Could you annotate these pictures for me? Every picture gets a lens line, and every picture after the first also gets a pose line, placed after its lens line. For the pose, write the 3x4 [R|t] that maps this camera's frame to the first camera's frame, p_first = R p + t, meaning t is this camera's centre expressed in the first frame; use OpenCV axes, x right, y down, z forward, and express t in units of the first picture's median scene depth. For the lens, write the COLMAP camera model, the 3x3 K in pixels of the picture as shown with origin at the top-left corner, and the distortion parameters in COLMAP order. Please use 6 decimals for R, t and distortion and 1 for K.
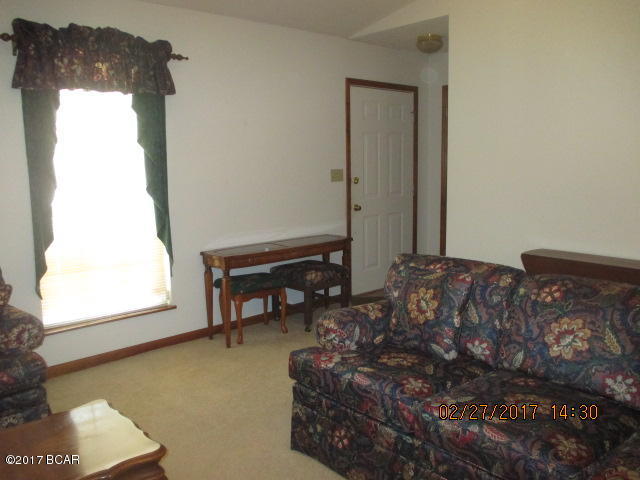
lens RADIAL K [[533.8, 0, 321.1], [0, 533.8, 226.8], [0, 0, 1]] dist [-0.032514, 0.014438]
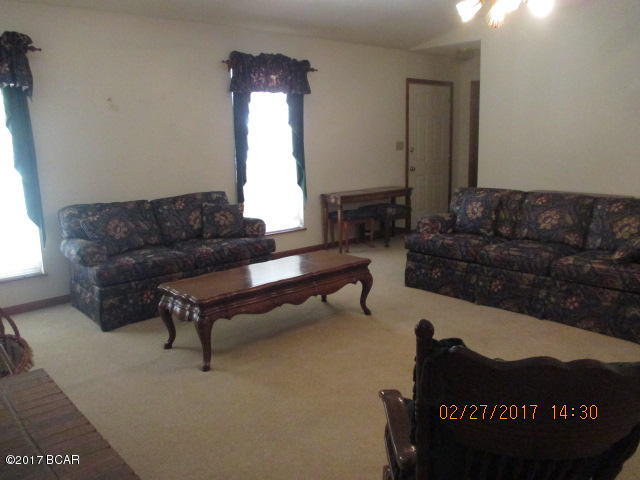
lens RADIAL K [[533.8, 0, 321.1], [0, 533.8, 226.8], [0, 0, 1]] dist [-0.032514, 0.014438]
pose [[0.999980, 0.000359, -0.006286, -0.322042], [-0.000096, 0.999127, 0.041783, 0.115750], [0.006296, -0.041782, 0.999107, -0.844722]]
